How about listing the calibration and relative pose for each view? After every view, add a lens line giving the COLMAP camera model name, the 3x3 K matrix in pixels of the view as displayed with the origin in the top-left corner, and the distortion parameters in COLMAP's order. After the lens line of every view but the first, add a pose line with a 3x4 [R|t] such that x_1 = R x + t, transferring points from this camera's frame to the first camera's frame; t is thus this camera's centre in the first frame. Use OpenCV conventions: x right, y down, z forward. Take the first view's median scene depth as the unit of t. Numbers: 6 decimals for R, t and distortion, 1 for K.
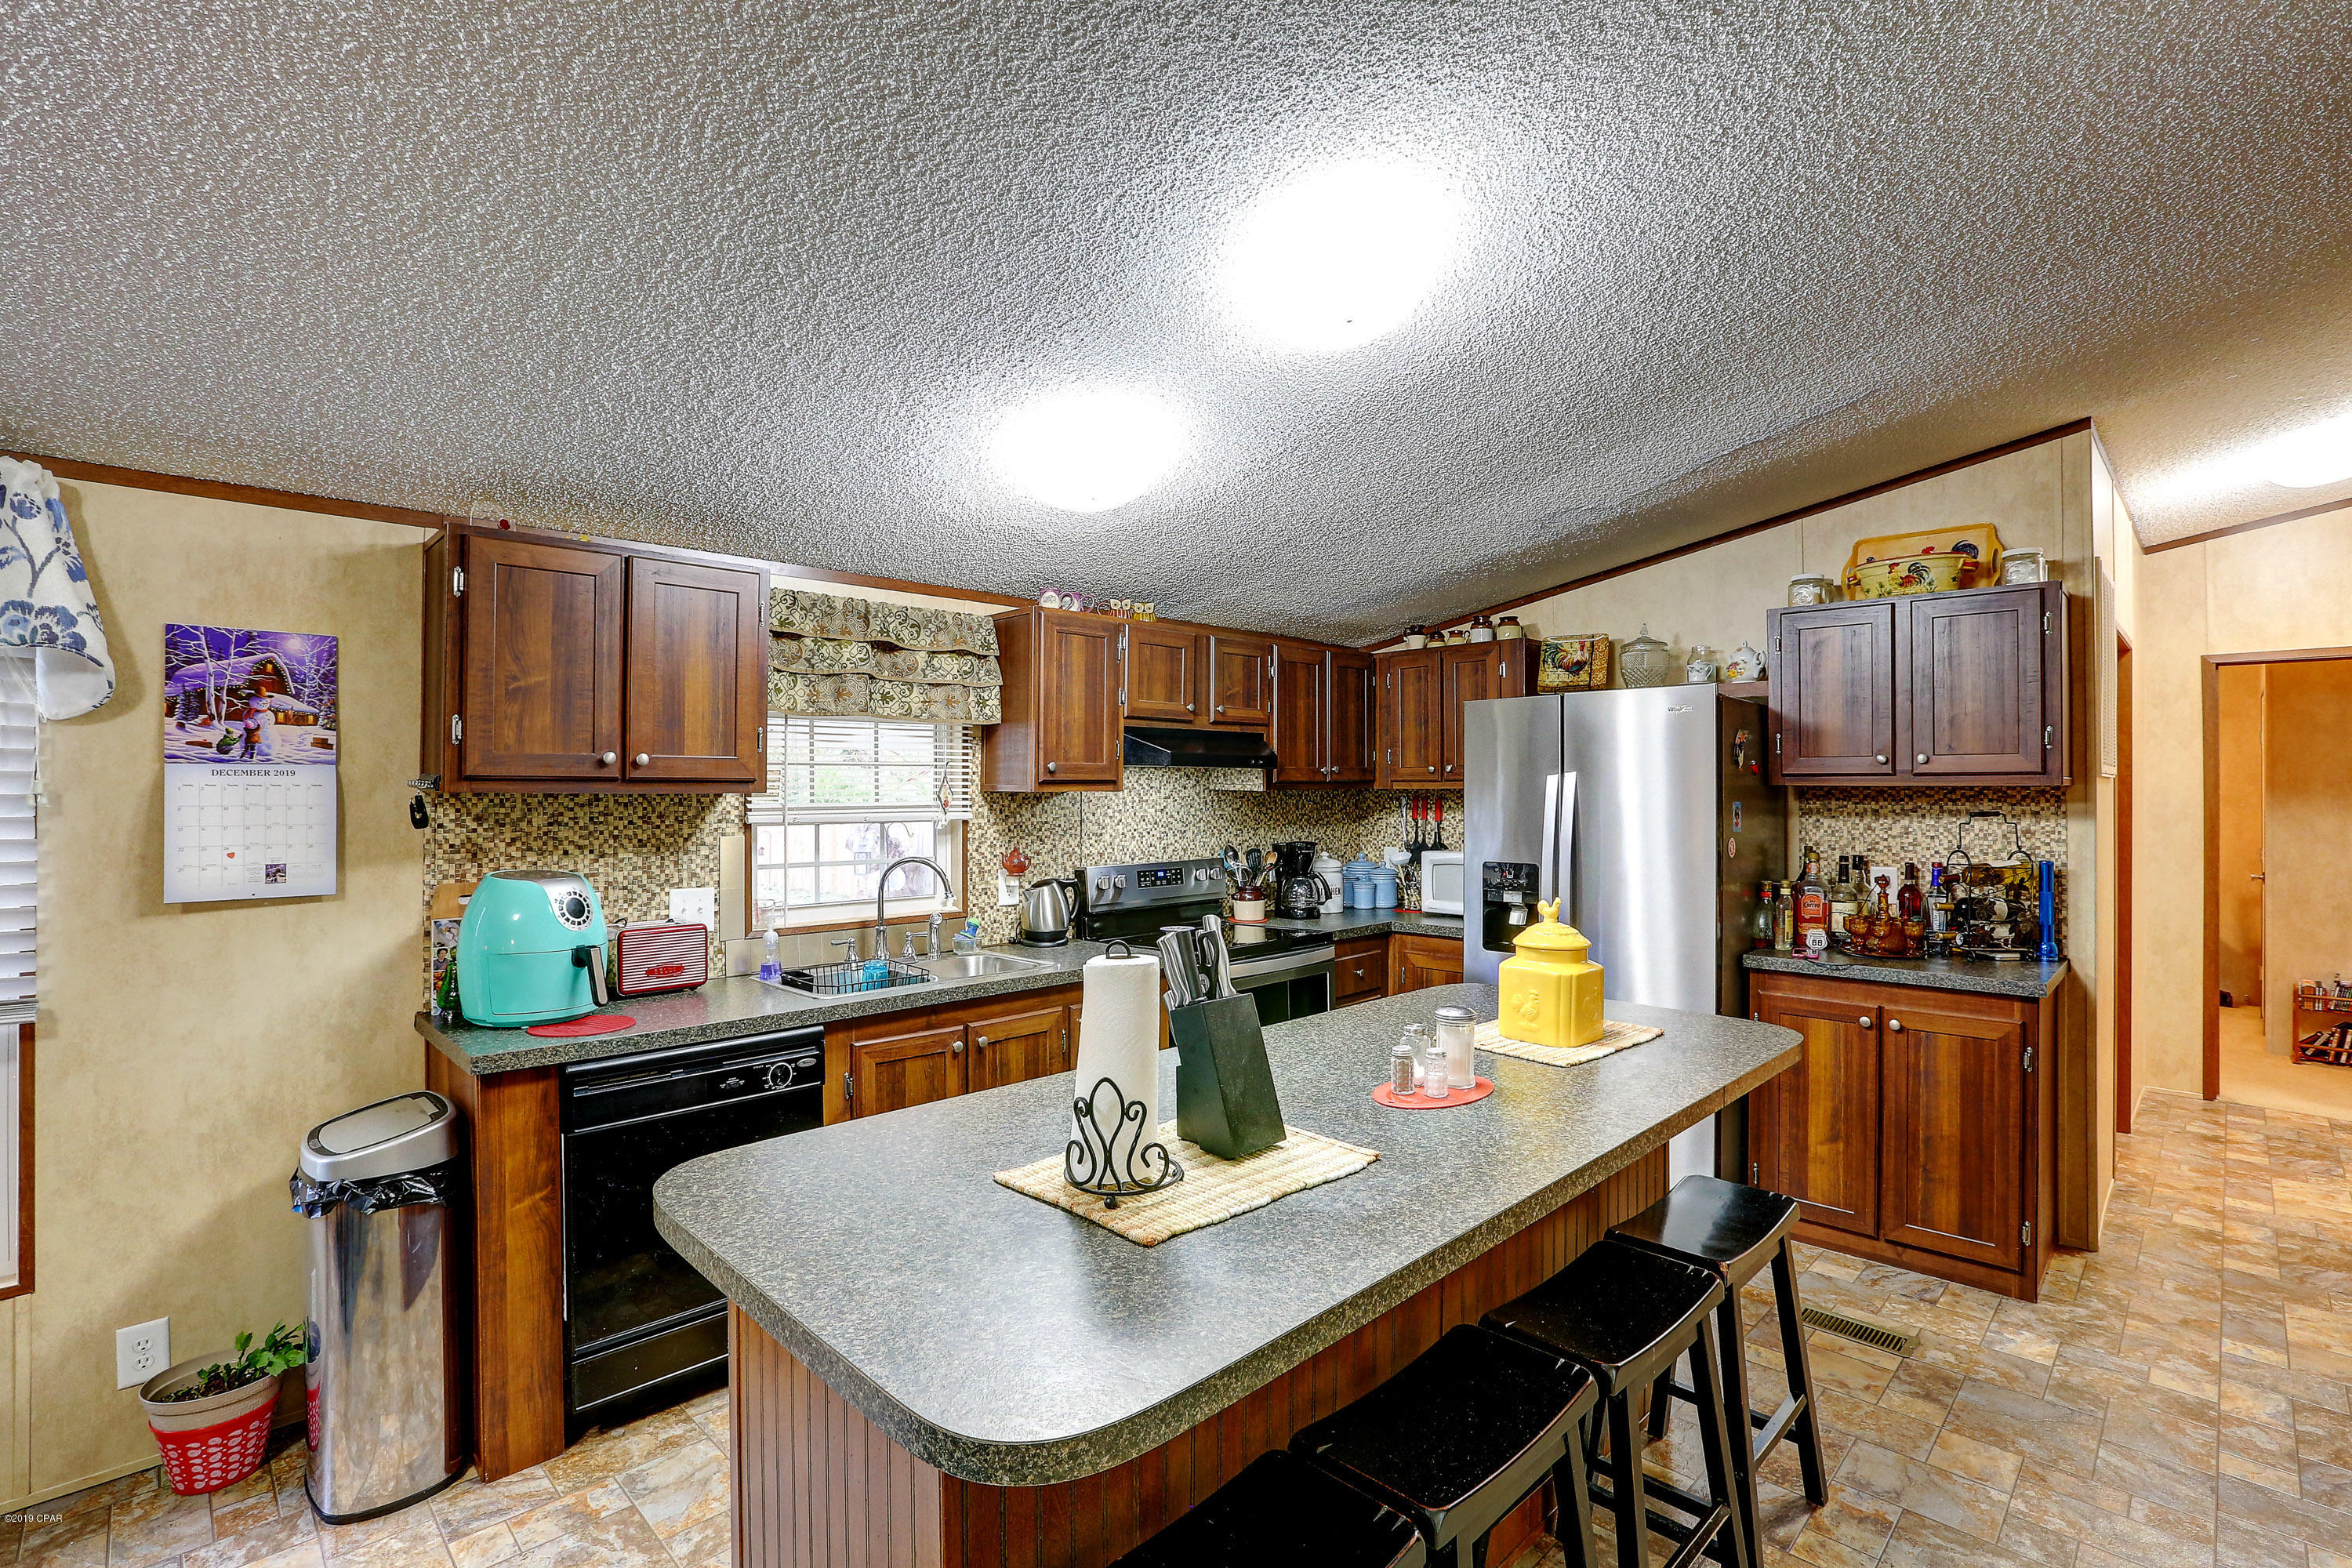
lens RADIAL K [[1063.3, 0, 1179.9], [0, 1063.3, 779.0], [0, 0, 1]] dist [-0.029757, 0.005184]
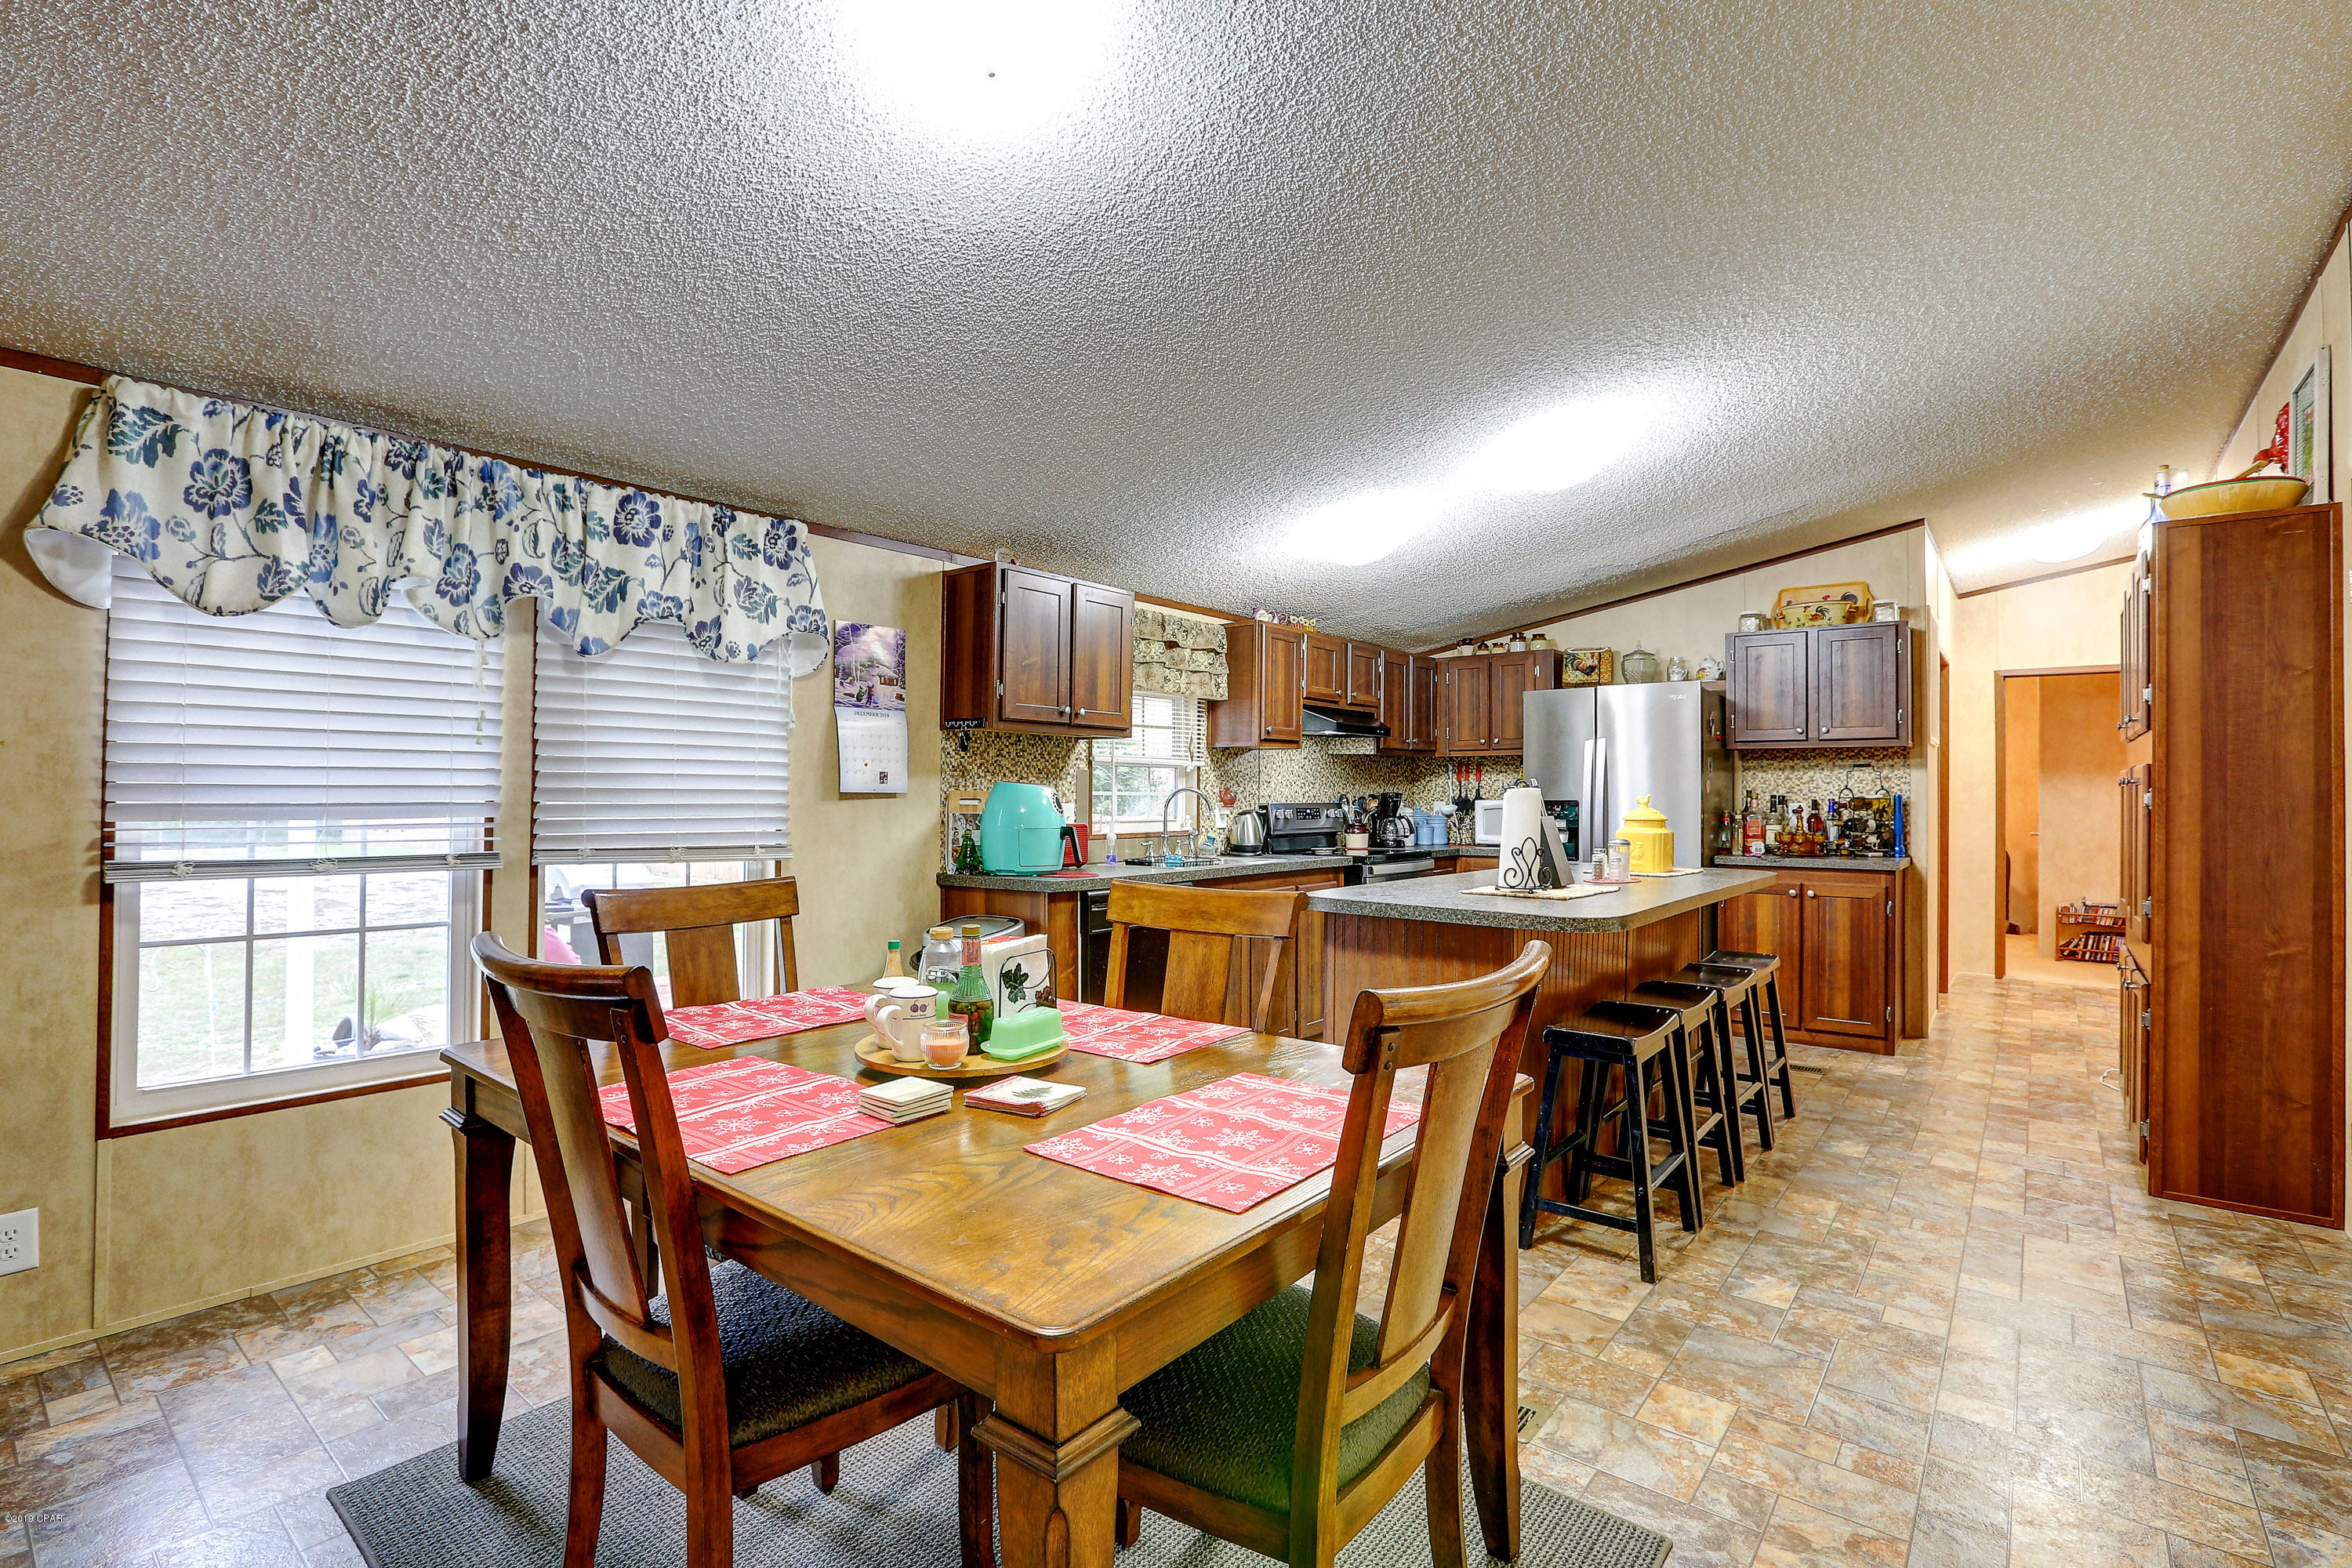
lens RADIAL K [[1063.3, 0, 1165.0], [0, 1063.3, 776.2], [0, 0, 1]] dist [-0.029757, 0.005184]
pose [[0.995322, 0.009544, 0.096146, -0.413039], [-0.008812, 0.999929, -0.008039, 0.068011], [-0.096216, 0.007154, 0.995335, -0.459351]]
